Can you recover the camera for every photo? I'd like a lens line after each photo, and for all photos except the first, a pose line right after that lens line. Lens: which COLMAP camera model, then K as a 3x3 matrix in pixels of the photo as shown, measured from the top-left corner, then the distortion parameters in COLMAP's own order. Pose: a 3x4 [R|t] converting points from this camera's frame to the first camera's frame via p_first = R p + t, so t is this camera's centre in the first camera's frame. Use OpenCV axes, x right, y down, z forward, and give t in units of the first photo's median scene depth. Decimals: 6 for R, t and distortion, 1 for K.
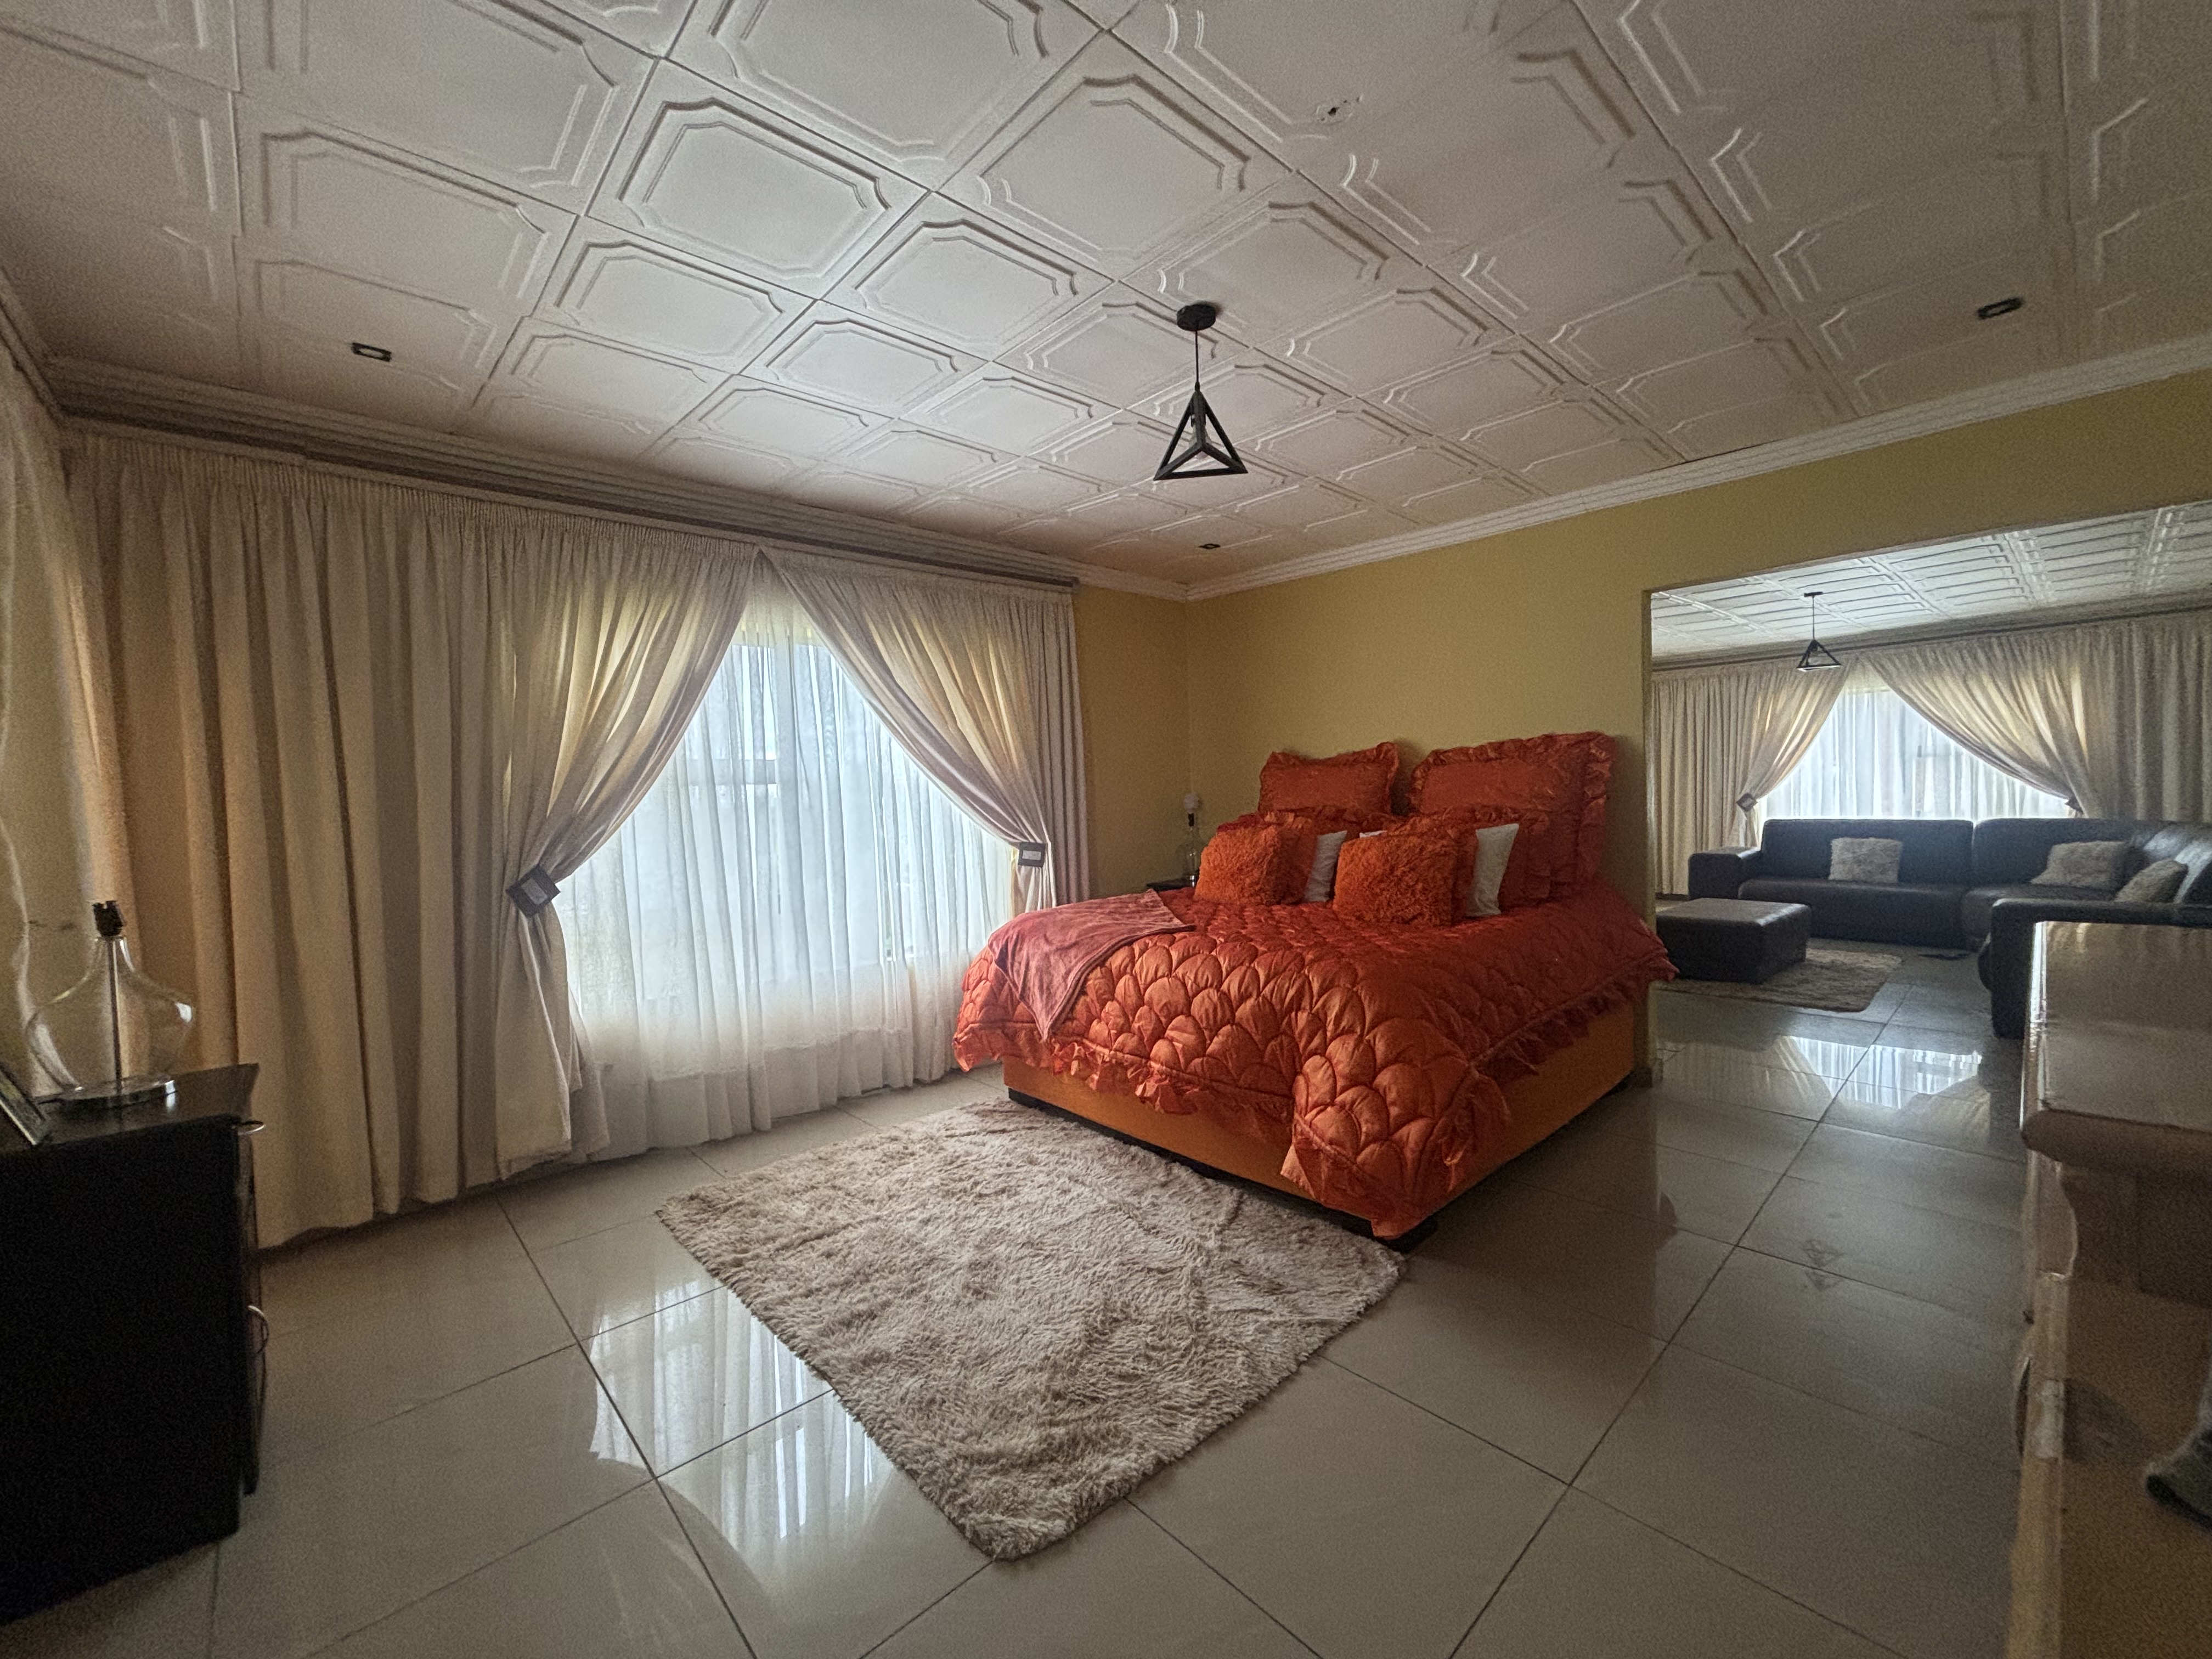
lens RADIAL K [[887.4, 0, 1093.0], [0, 887.4, 834.9], [0, 0, 1]] dist [0.001742, 0.000119]
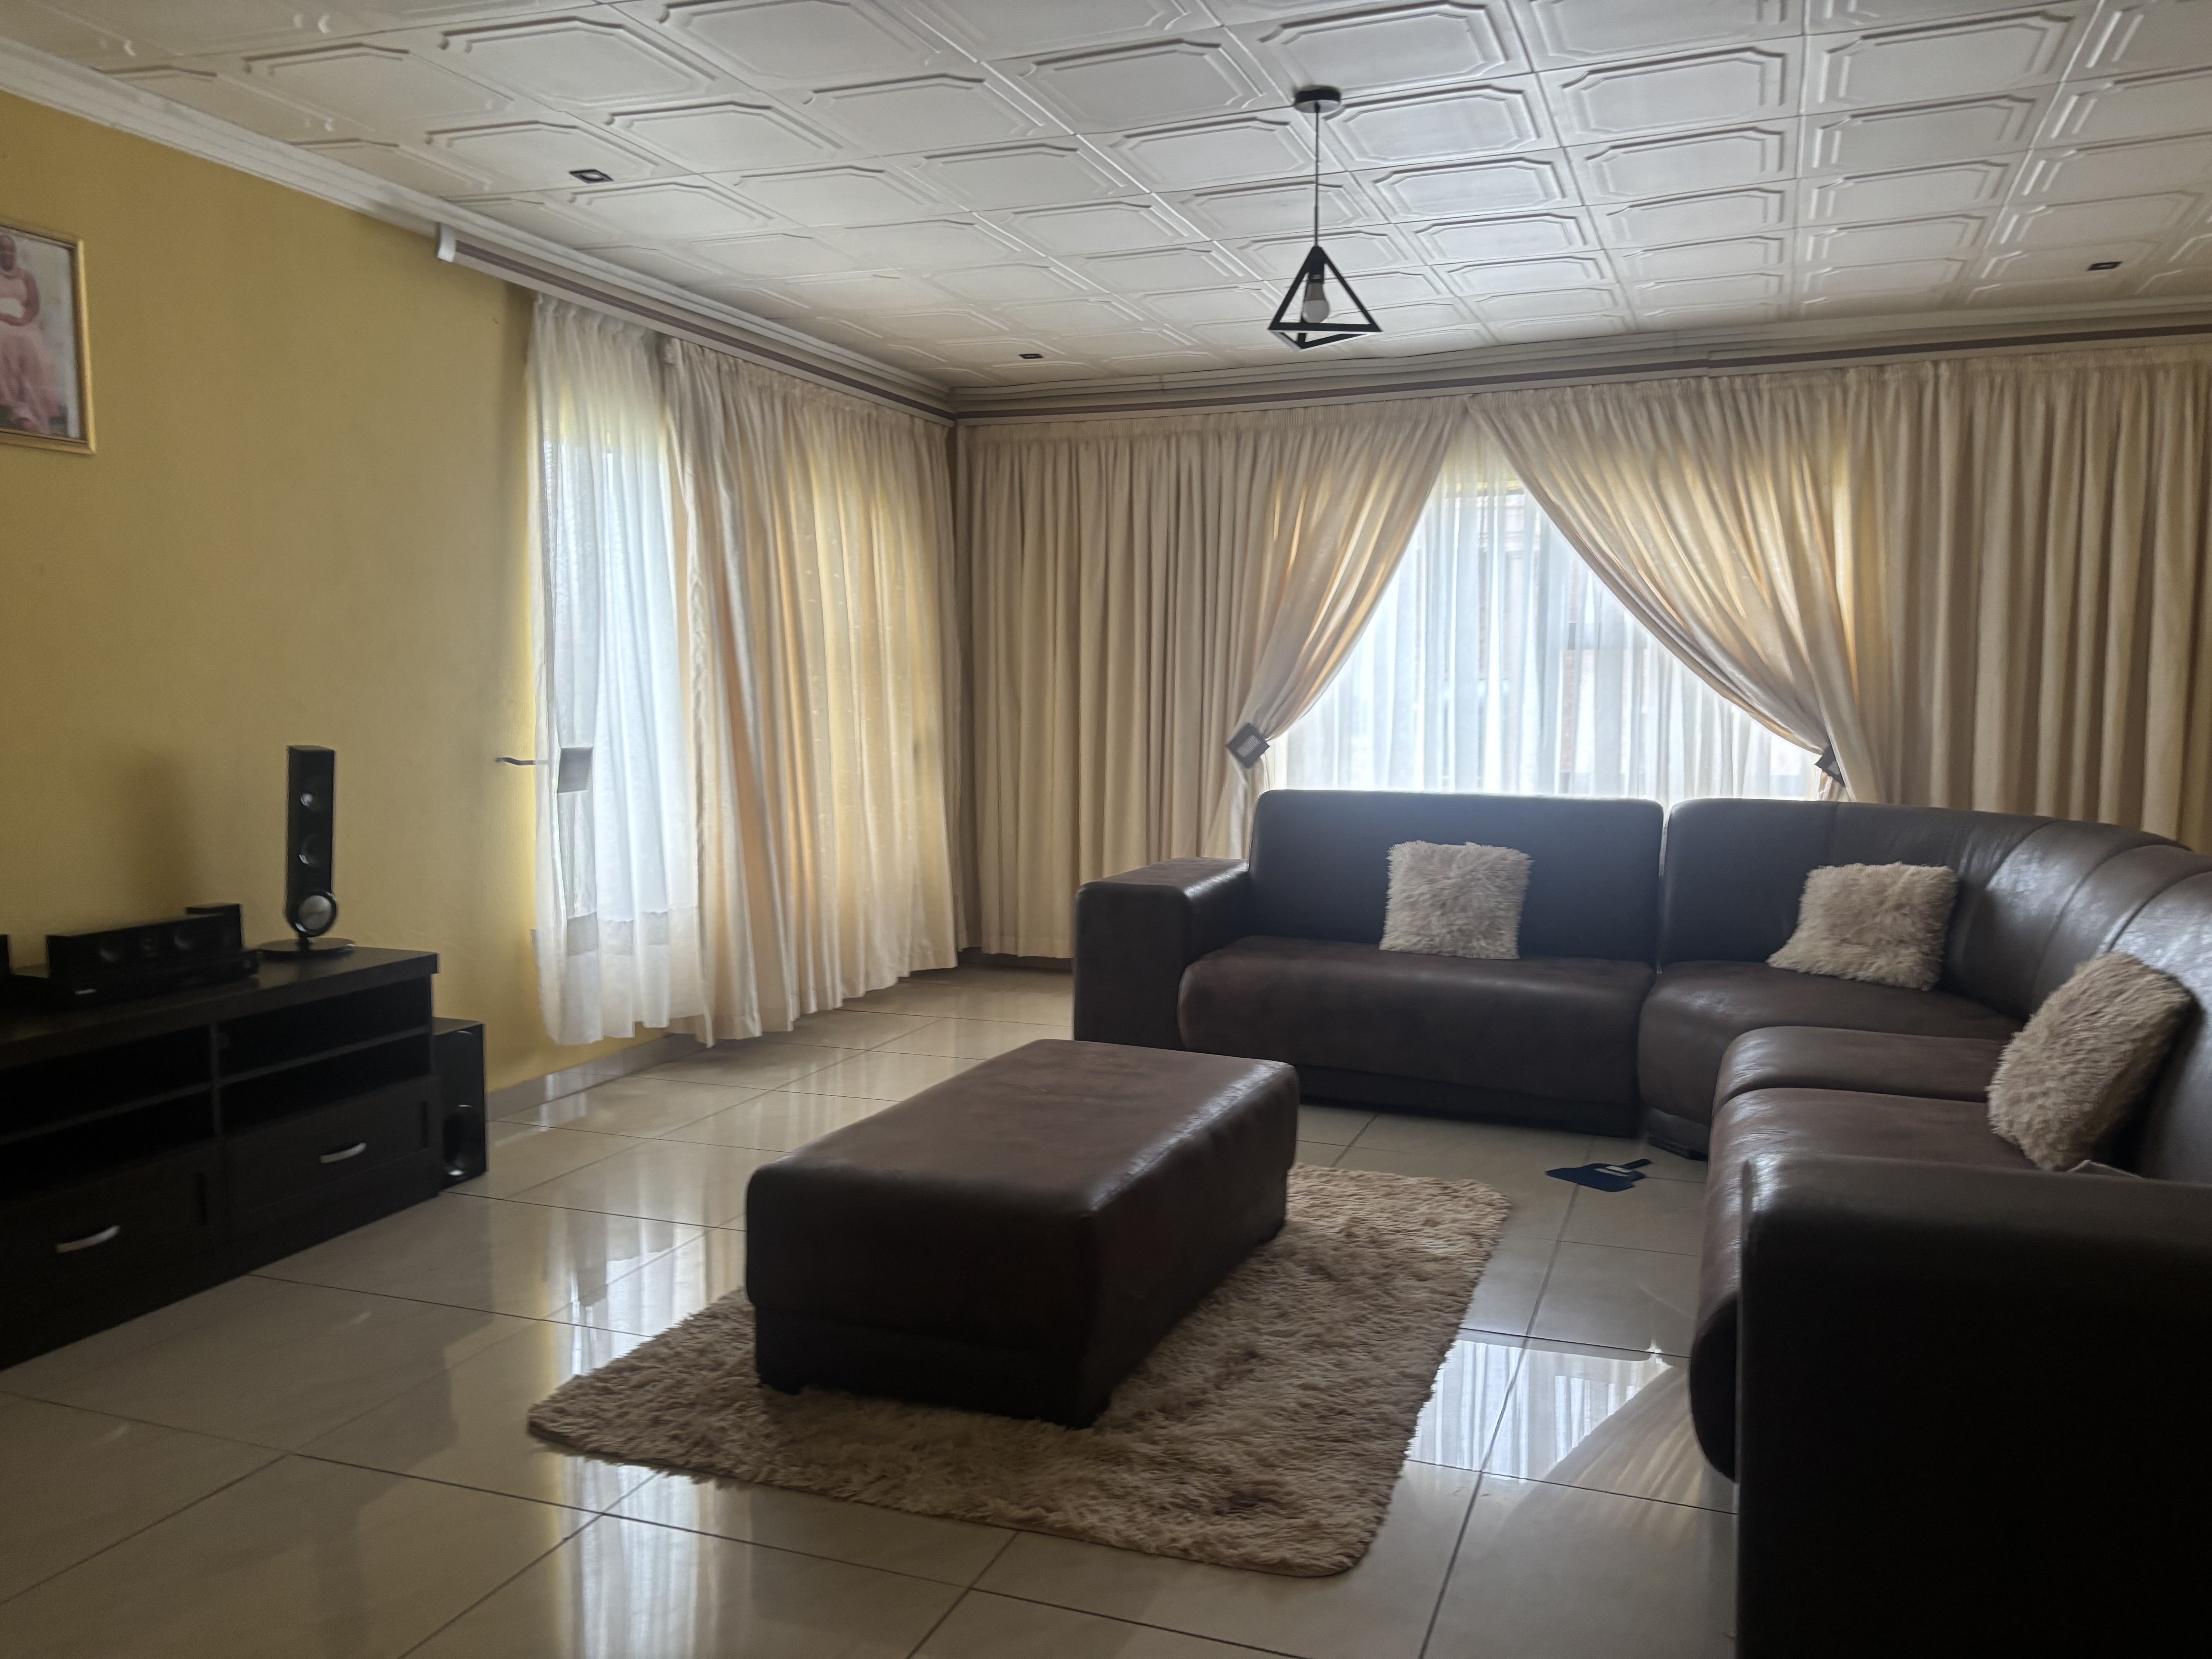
lens RADIAL K [[1720.2, 0, 1106.0], [0, 1720.2, 829.5], [0, 0, 1]] dist [0.058734, 0.001456]
pose [[0.890247, -0.000232, 0.455477, 0.368398], [-0.011648, 0.999661, 0.023275, -0.018131], [-0.455329, -0.026026, 0.889943, 0.375989]]
